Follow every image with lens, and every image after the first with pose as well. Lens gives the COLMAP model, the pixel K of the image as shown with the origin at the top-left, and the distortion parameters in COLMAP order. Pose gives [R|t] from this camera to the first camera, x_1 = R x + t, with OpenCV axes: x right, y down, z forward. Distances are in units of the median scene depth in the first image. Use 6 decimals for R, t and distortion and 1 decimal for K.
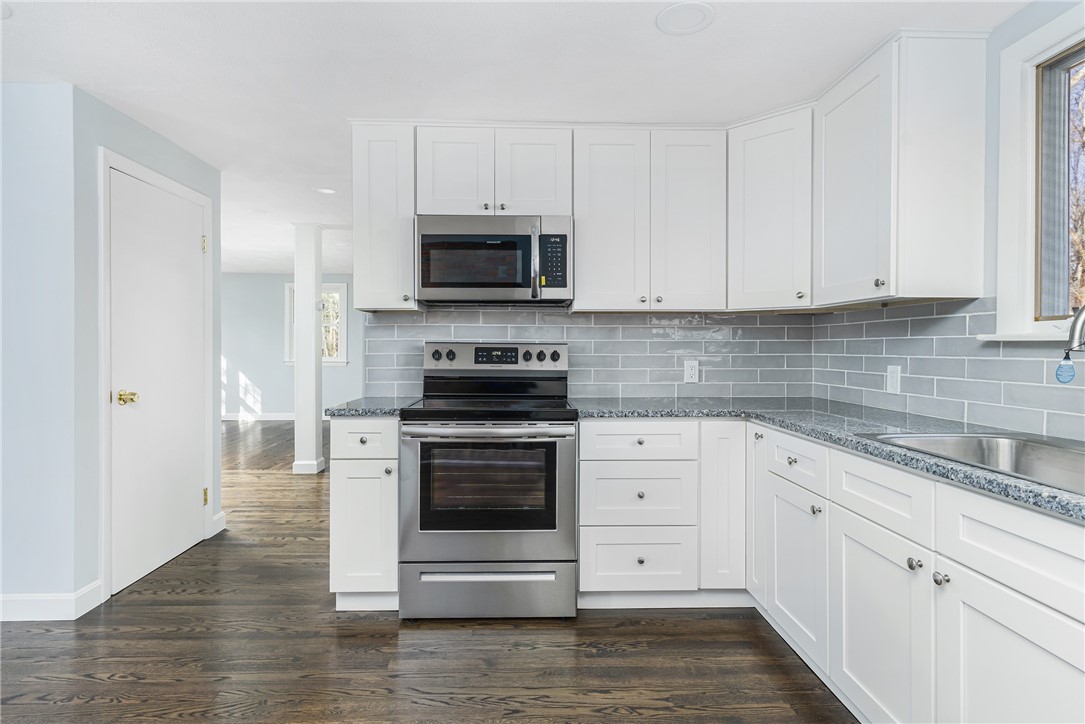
lens RADIAL K [[558.5, 0, 539.2], [0, 558.5, 348.3], [0, 0, 1]] dist [0.001992, 0.000082]
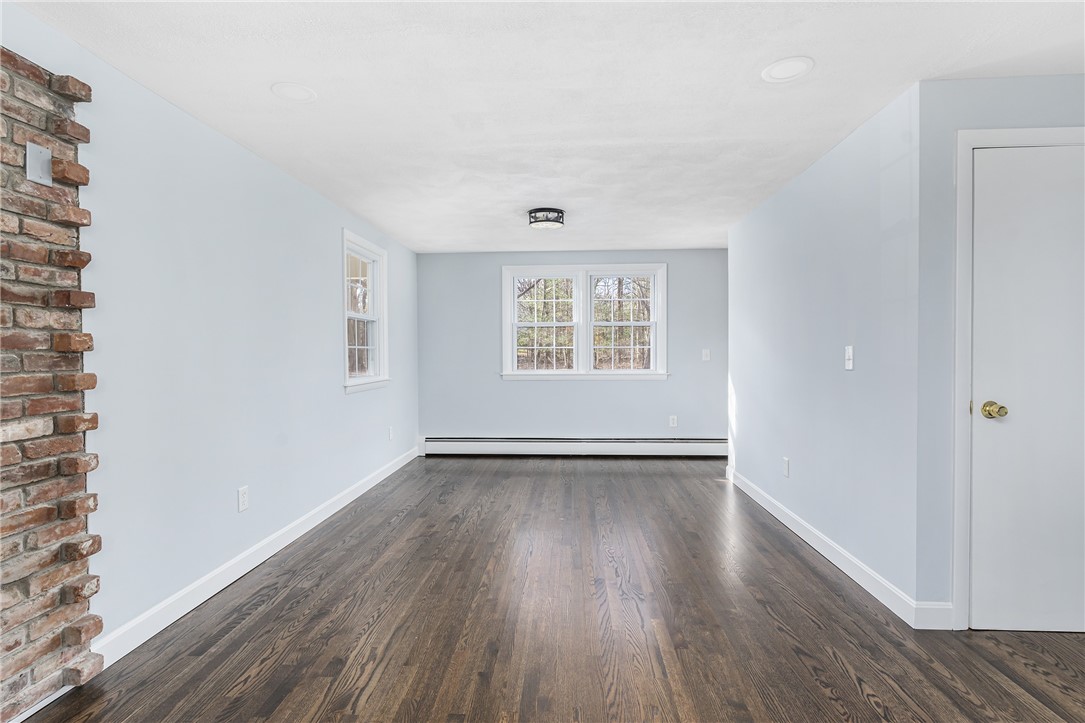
lens RADIAL K [[529.1, 0, 542.5], [0, 529.1, 361.5], [0, 0, 1]] dist [0.002967, 0.000363]
pose [[-0.091675, 0.015012, -0.995676, 0.137916], [0.000984, 0.999887, 0.014985, 0.000755], [0.995788, 0.000394, -0.091680, 0.397176]]
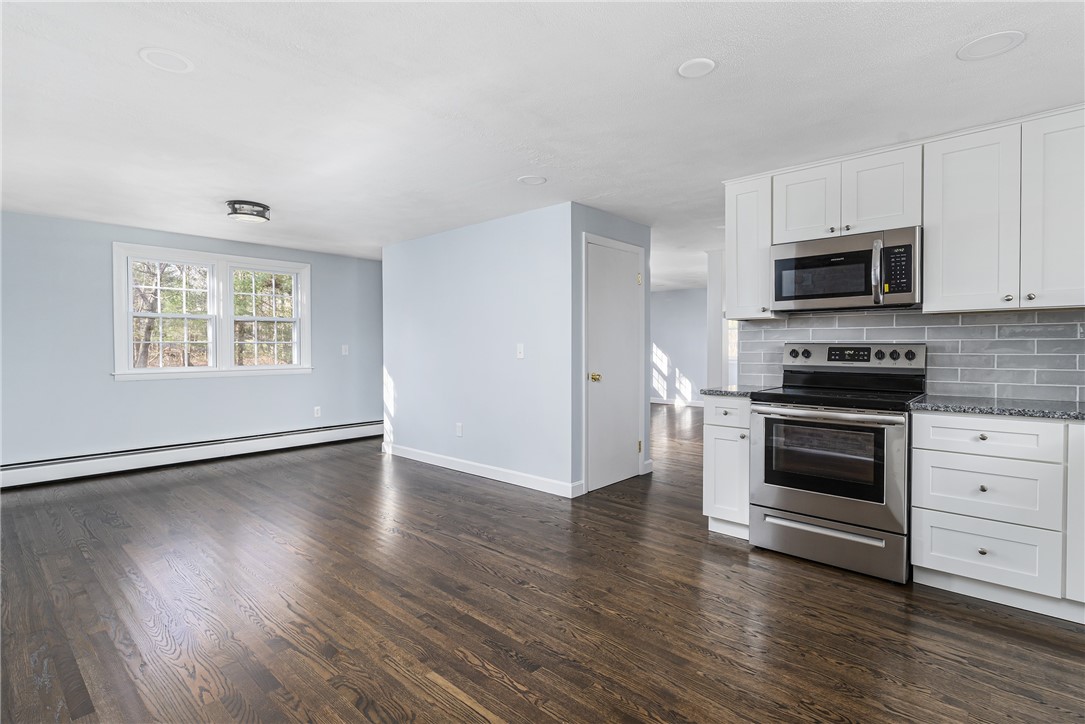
lens RADIAL K [[521.4, 0, 543.2], [0, 521.4, 355.5], [0, 0, 1]] dist [0.001107, 0.000135]
pose [[0.719101, 0.008394, -0.694855, 0.248364], [-0.000004, 0.999927, 0.012075, 0.002824], [0.694905, -0.008681, 0.719049, -0.248135]]
